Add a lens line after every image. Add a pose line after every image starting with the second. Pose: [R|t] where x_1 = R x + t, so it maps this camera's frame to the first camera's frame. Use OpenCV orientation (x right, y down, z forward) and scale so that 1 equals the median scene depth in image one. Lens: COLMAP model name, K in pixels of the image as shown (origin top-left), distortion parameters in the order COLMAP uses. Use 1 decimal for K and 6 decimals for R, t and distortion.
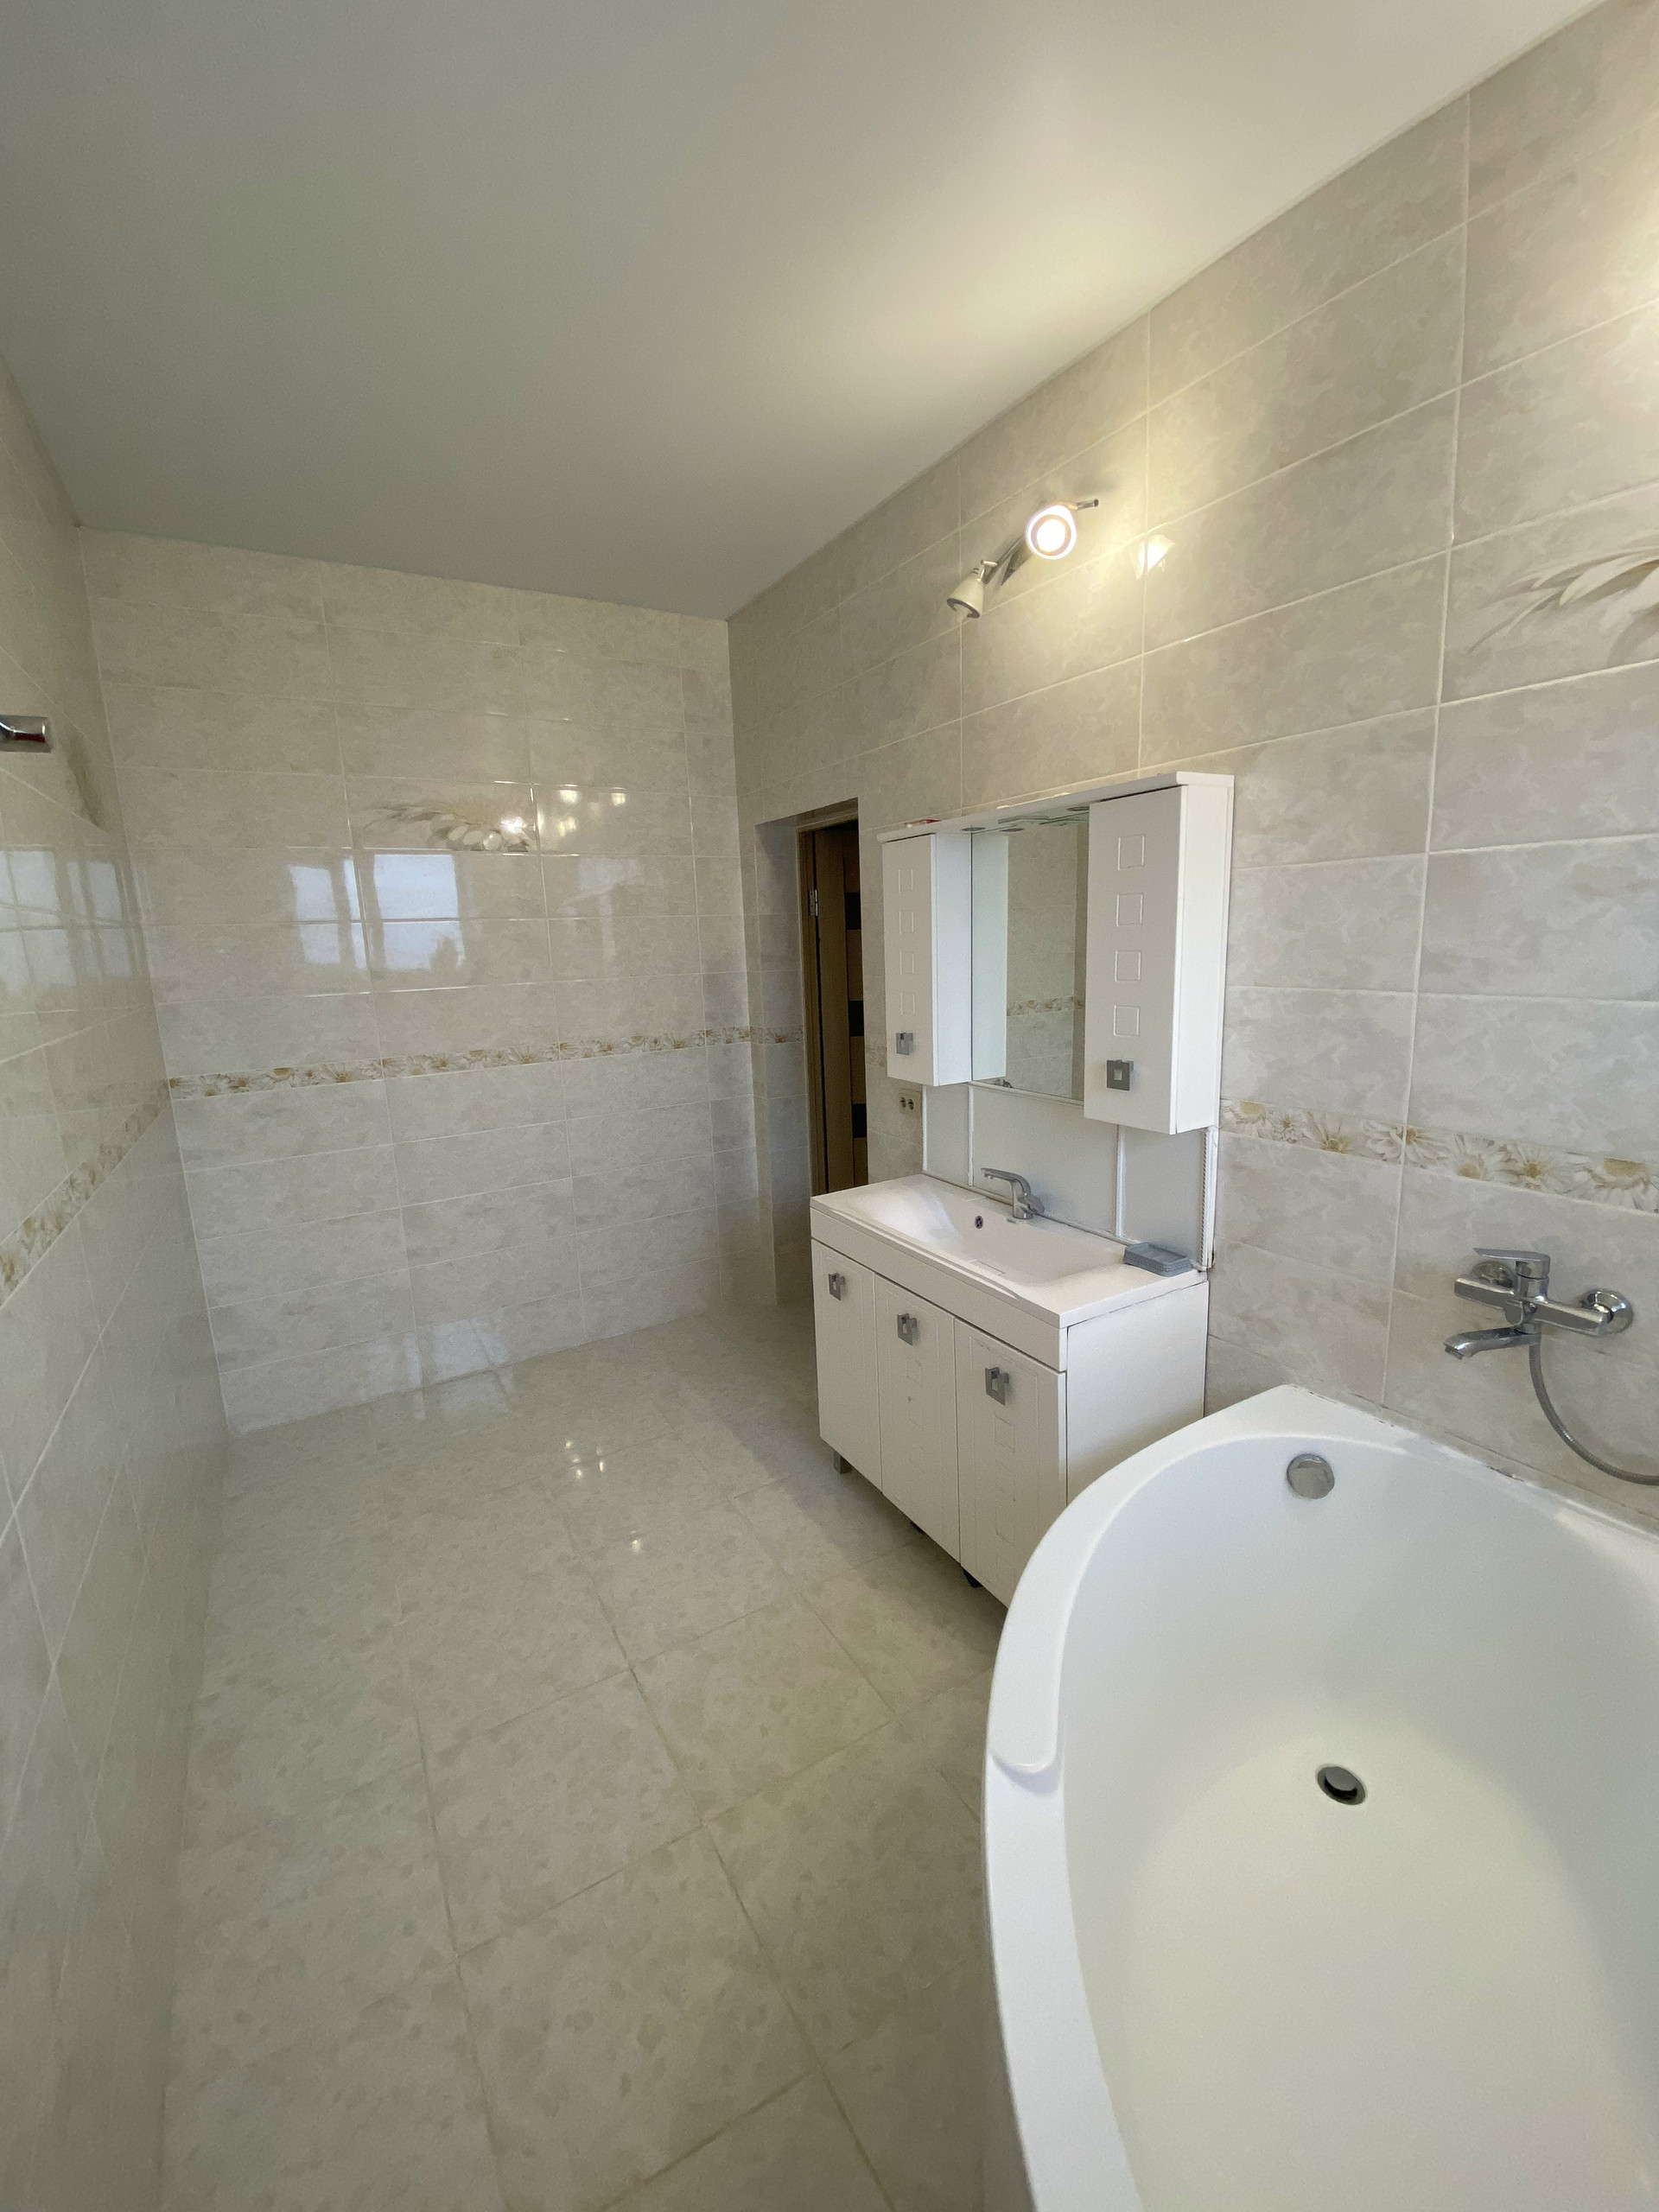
lens RADIAL K [[884.7, 0, 829.5], [0, 884.7, 1106.0], [0, 0, 1]] dist [0.019115, -0.018997]
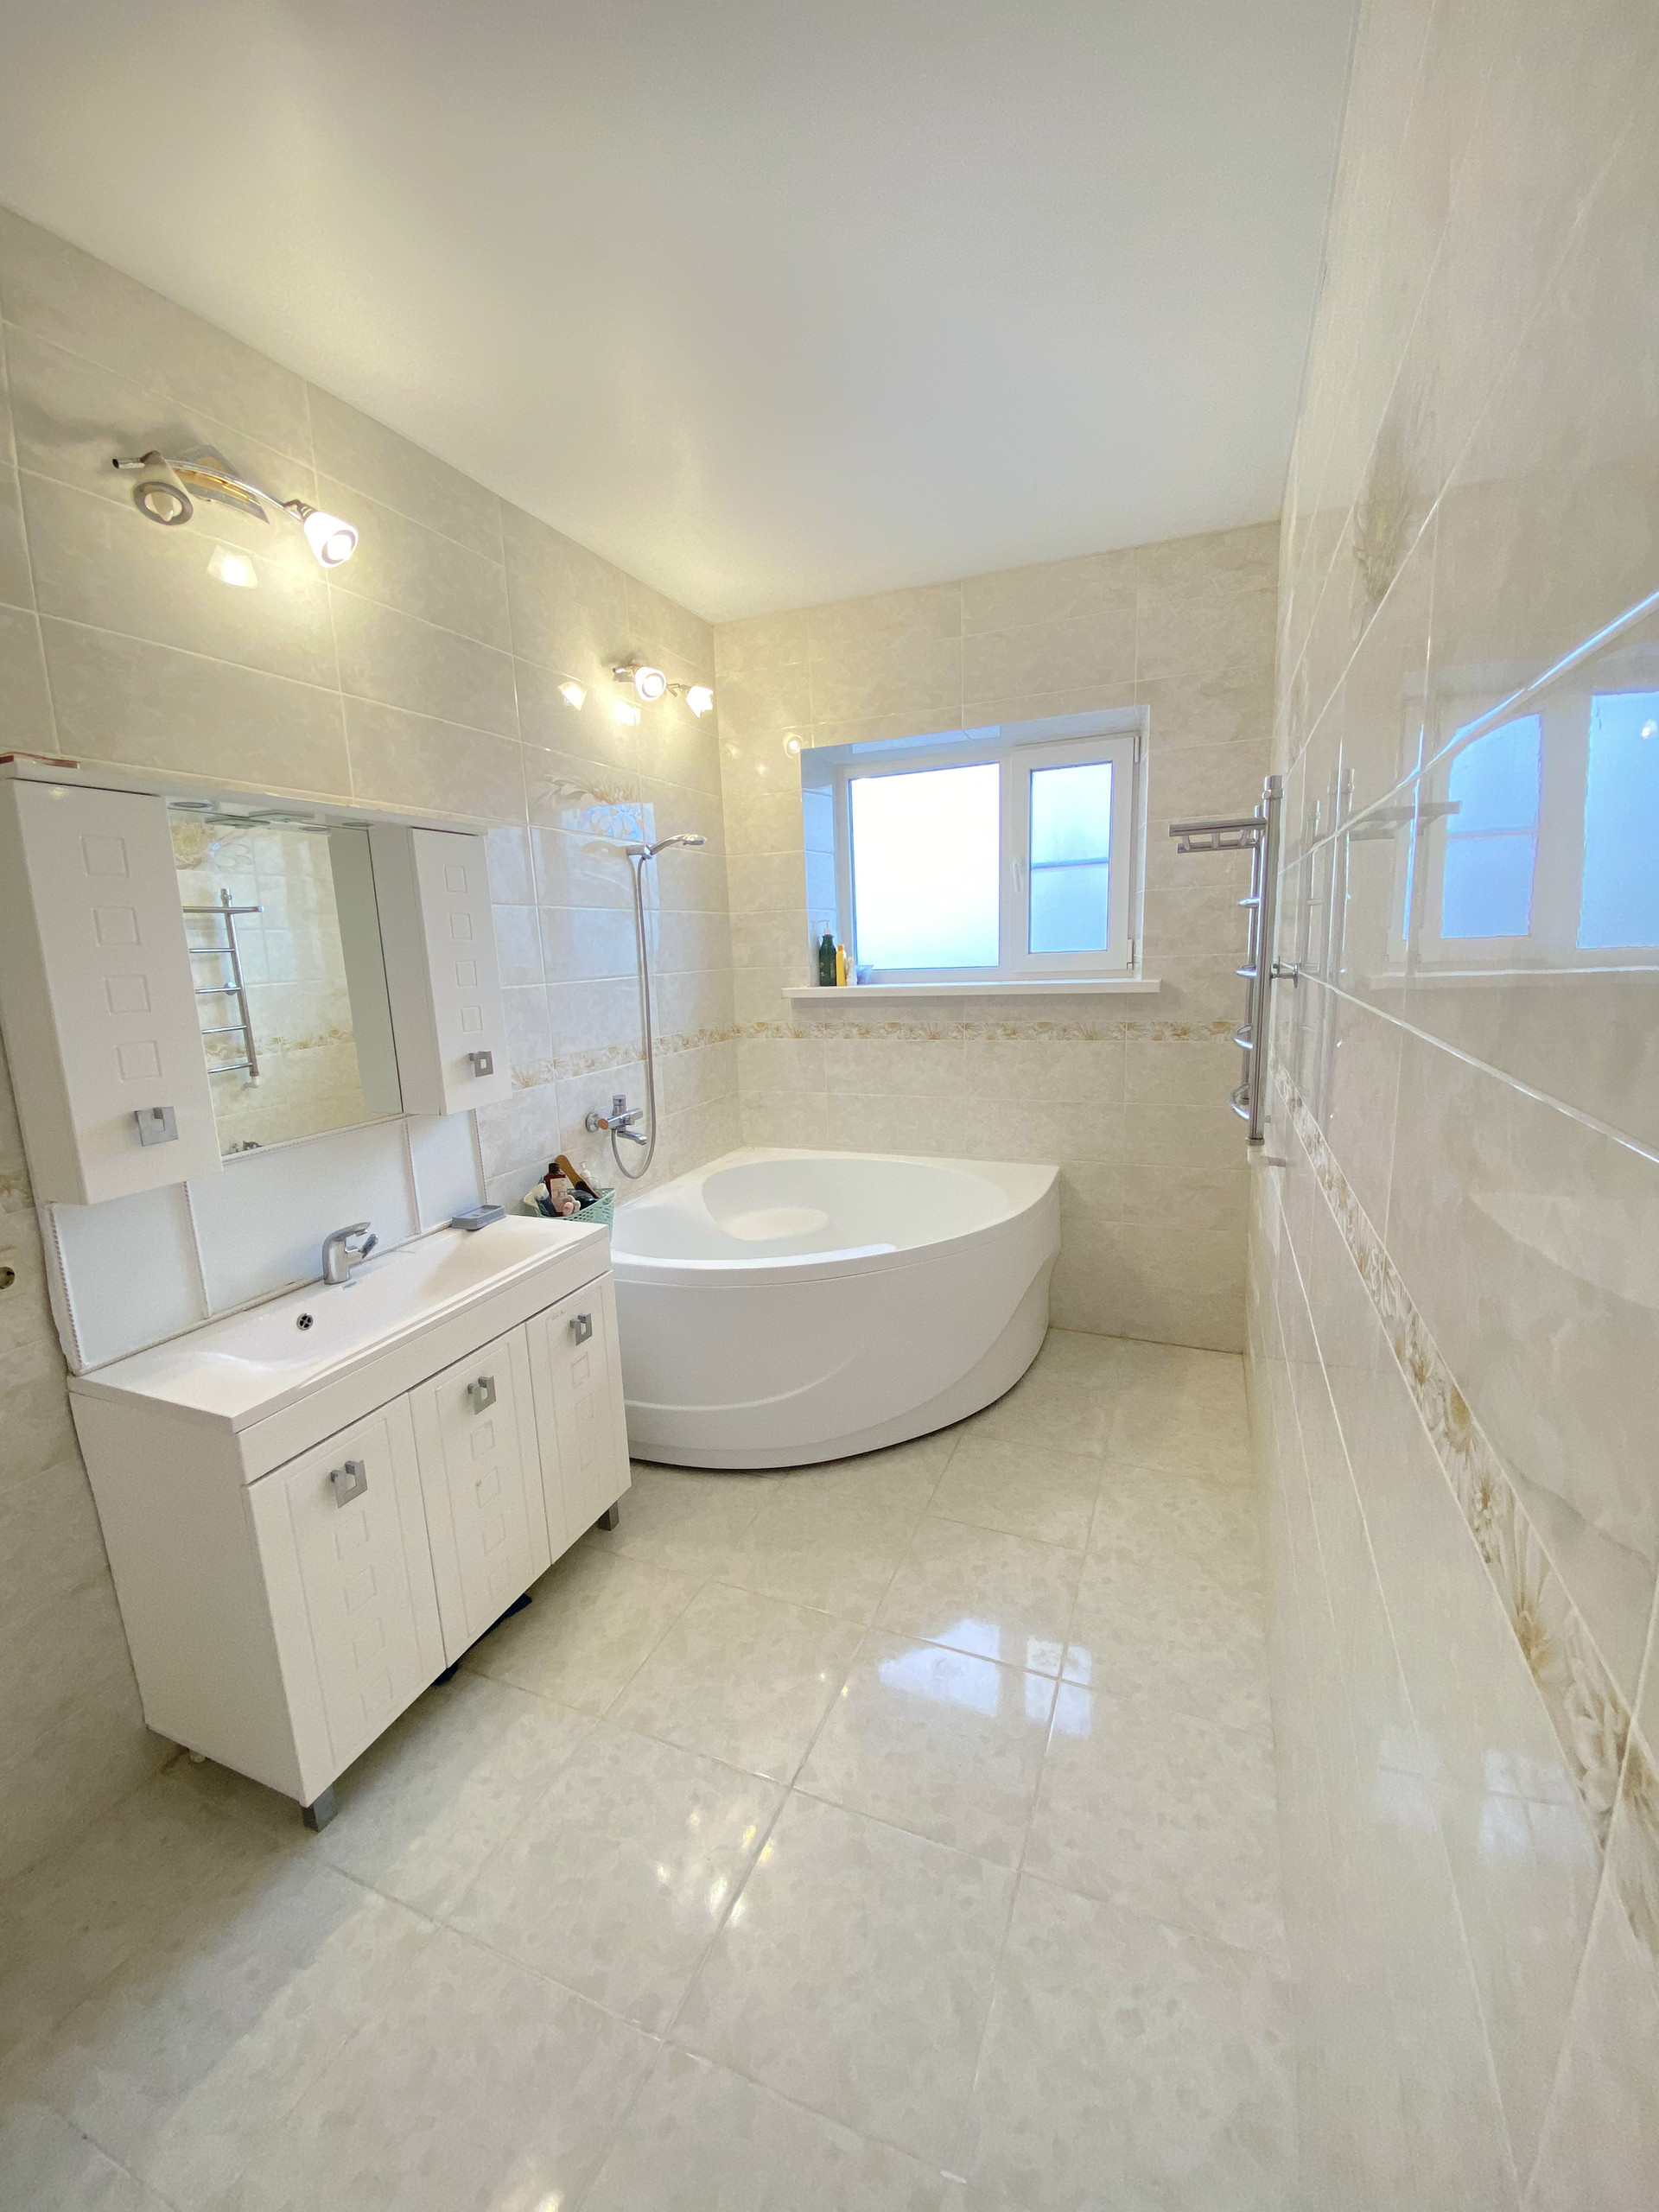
lens RADIAL K [[884.7, 0, 829.5], [0, 884.7, 1106.0], [0, 0, 1]] dist [0.019115, -0.018997]
pose [[-0.596914, -0.092892, 0.796909, -0.937498], [0.209426, 0.940798, 0.266532, -0.207990], [-0.774490, 0.325991, -0.542122, 1.336105]]
